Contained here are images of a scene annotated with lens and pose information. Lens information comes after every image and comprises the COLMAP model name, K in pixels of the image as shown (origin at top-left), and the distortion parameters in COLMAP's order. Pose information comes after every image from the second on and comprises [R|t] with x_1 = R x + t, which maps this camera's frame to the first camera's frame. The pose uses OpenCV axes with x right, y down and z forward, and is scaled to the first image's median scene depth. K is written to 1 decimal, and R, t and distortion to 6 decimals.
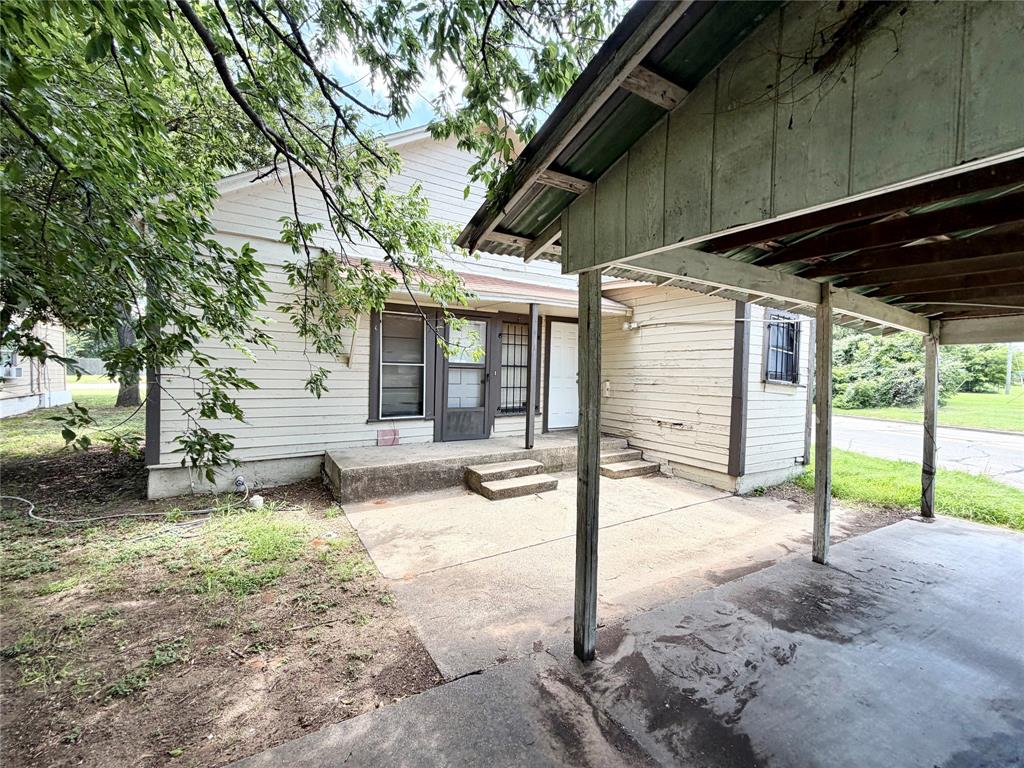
lens RADIAL K [[407.0, 0, 510.3], [0, 407.0, 382.8], [0, 0, 1]] dist [-0.001031, -0.000349]
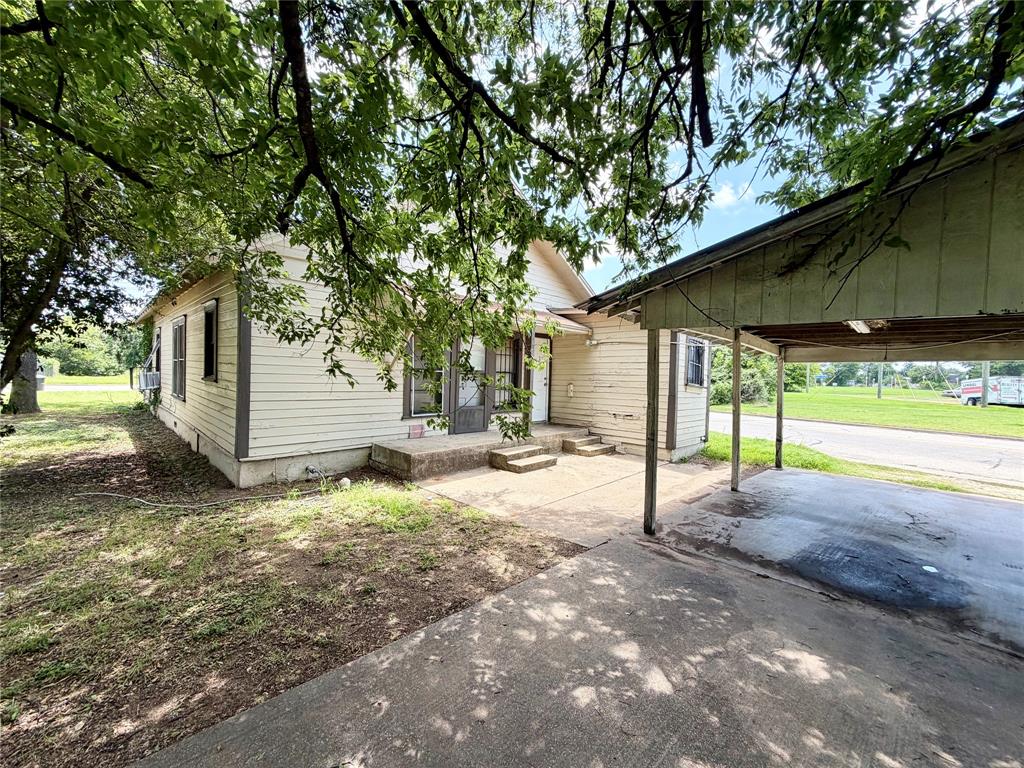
lens RADIAL K [[407.0, 0, 509.2], [0, 407.0, 383.1], [0, 0, 1]] dist [-0.001031, -0.000349]
pose [[0.967554, -0.000216, 0.252663, -0.432782], [0.001050, 0.999994, -0.003166, -0.006351], [-0.252661, 0.003328, 0.967549, -0.307283]]
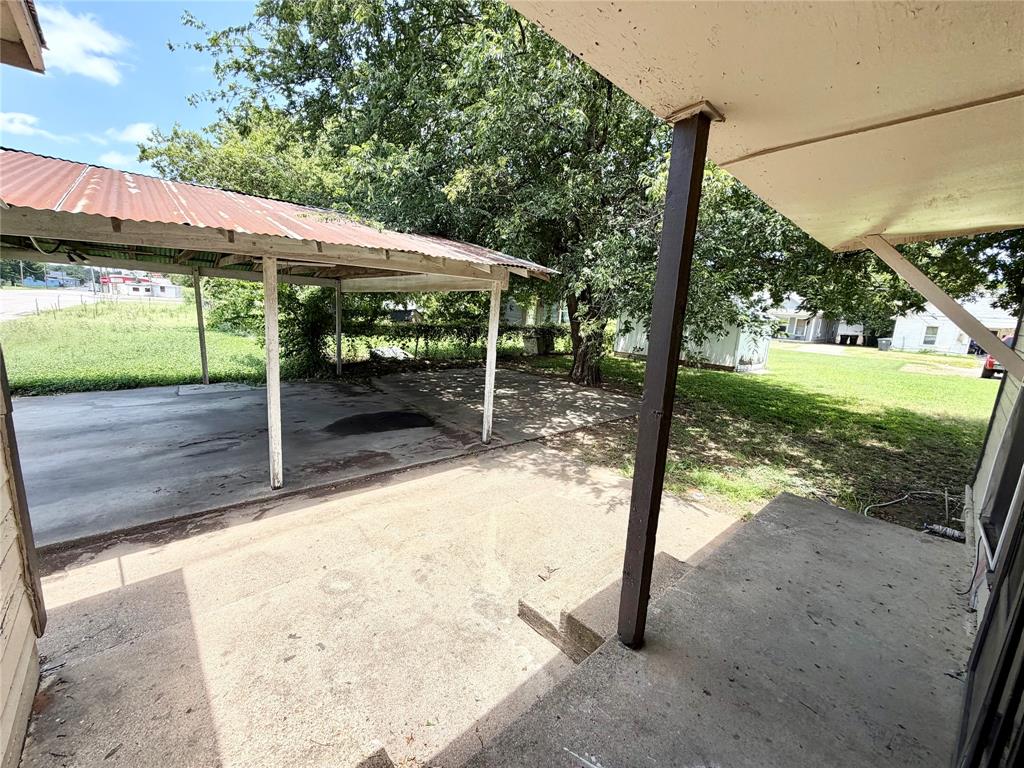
lens RADIAL K [[407.0, 0, 511.3], [0, 407.0, 385.0], [0, 0, 1]] dist [-0.001031, -0.000349]
pose [[-0.979358, -0.042234, -0.197671, 0.256535], [-0.085038, 0.973263, 0.213372, -0.107189], [0.183374, 0.225777, -0.956765, 1.579115]]
